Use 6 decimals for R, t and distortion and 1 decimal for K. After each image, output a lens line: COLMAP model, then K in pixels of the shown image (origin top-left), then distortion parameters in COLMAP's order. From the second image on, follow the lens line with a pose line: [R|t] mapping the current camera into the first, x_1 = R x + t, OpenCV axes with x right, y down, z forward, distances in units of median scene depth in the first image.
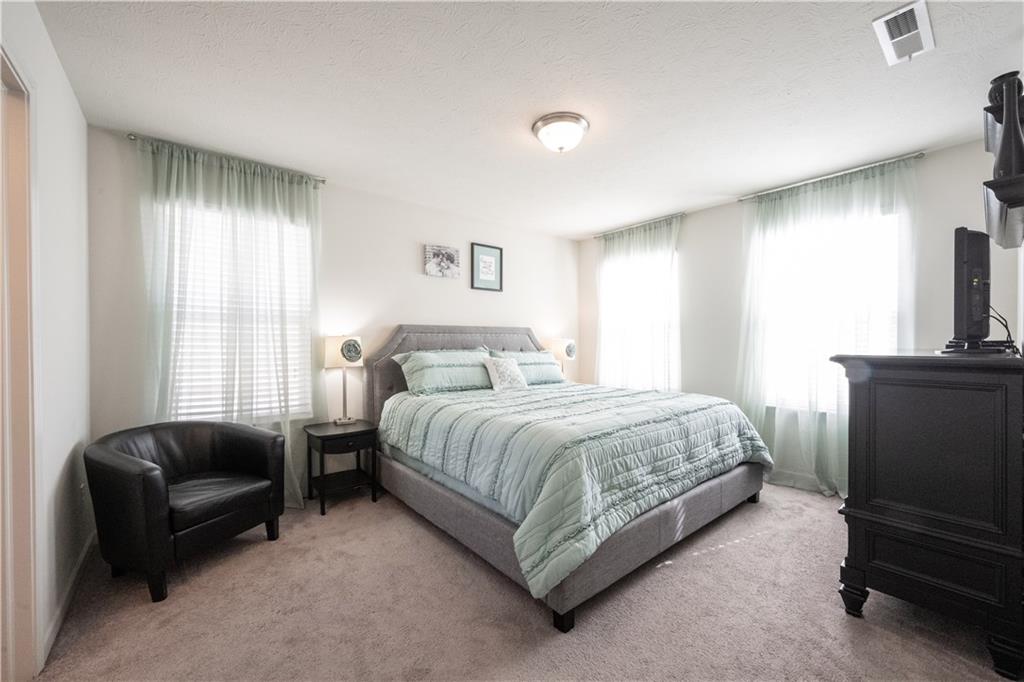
lens RADIAL K [[403.9, 0, 509.7], [0, 403.9, 344.8], [0, 0, 1]] dist [-0.001146, 0.000044]
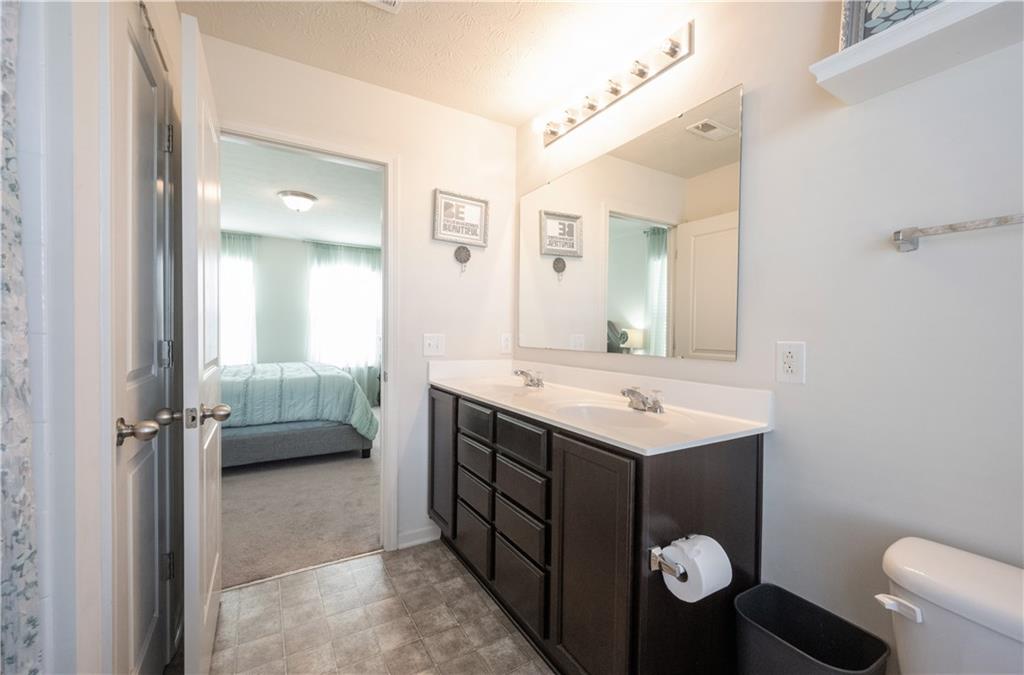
lens RADIAL K [[414.7, 0, 518.8], [0, 414.7, 338.6], [0, 0, 1]] dist [-0.017808, -0.000008]
pose [[0.142279, -0.010834, 0.989767, -0.953872], [-0.007088, 0.999903, 0.011964, 0.001427], [-0.989801, -0.008717, 0.142189, -0.075098]]
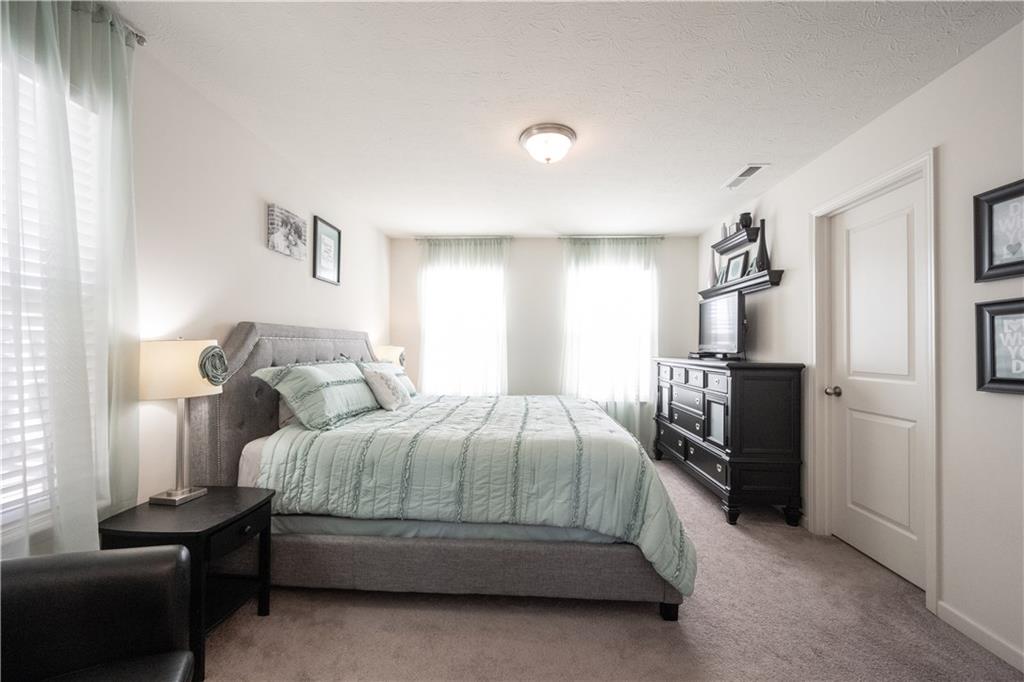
lens RADIAL K [[403.9, 0, 514.2], [0, 403.9, 344.8], [0, 0, 1]] dist [-0.001146, 0.000044]
pose [[0.676569, 0.014965, 0.736227, -0.455508], [-0.005838, 0.999871, -0.014960, -0.007546], [-0.736356, 0.005824, 0.676570, 0.268733]]
